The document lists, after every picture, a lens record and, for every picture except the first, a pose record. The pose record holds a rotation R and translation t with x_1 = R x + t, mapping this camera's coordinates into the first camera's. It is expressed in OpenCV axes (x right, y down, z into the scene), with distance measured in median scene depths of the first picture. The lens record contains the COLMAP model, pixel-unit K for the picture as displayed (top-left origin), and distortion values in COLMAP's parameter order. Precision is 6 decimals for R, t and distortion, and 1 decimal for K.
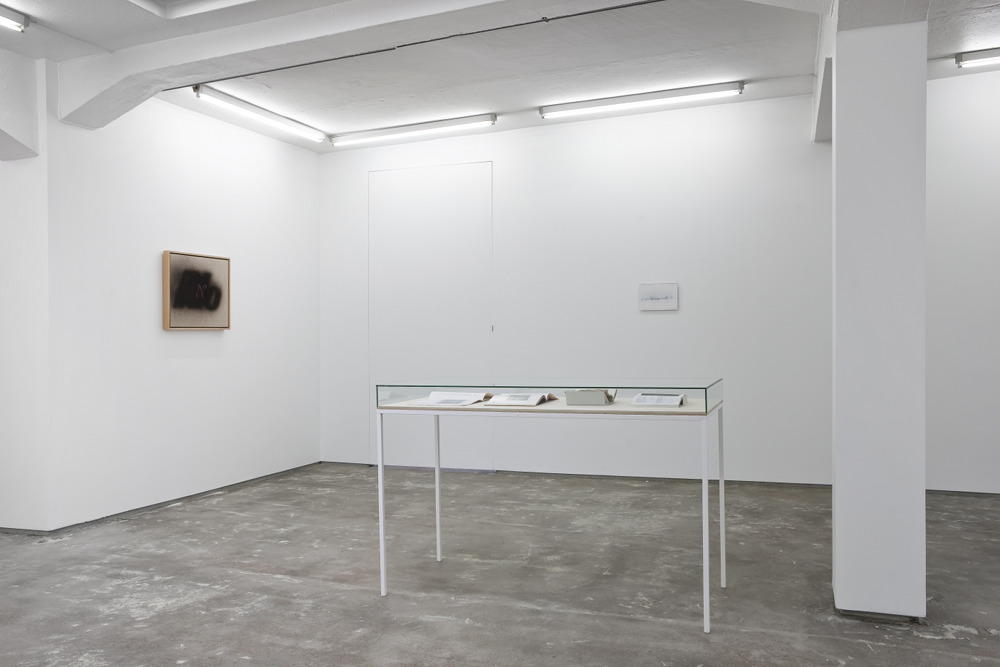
lens RADIAL K [[878.0, 0, 503.3], [0, 878.0, 333.8], [0, 0, 1]] dist [0.092221, 0.006815]
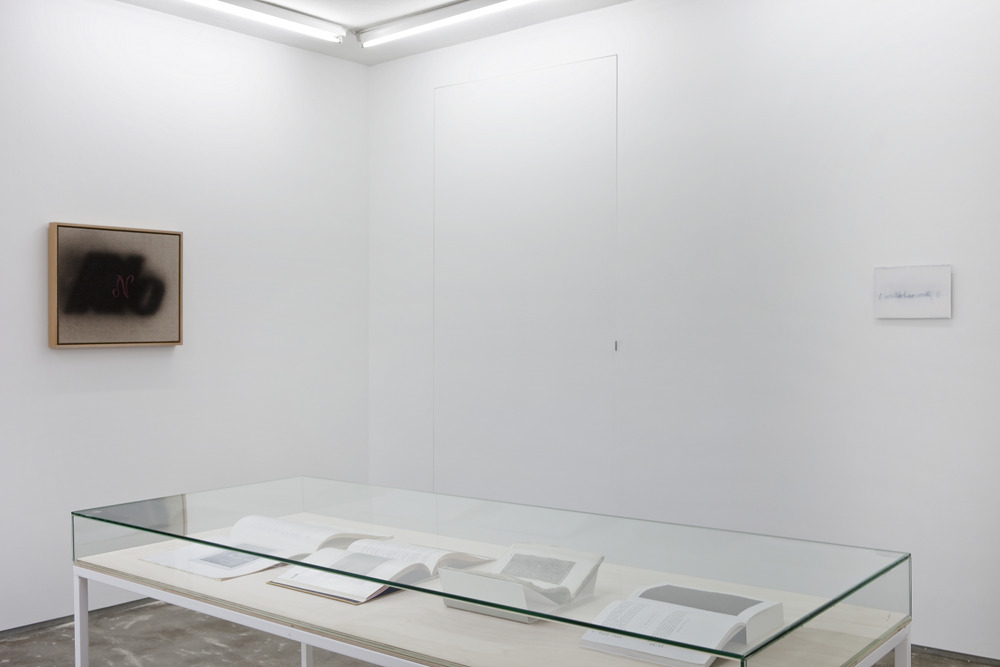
lens RADIAL K [[1061.4, 0, 500.2], [0, 1061.4, 334.2], [0, 0, 1]] dist [-0.010469, 0.000000]
pose [[0.952355, 0.010797, -0.304799, 0.138311], [-0.007054, 0.999886, 0.013379, -0.024496], [0.304909, -0.010591, 0.952323, 0.351505]]
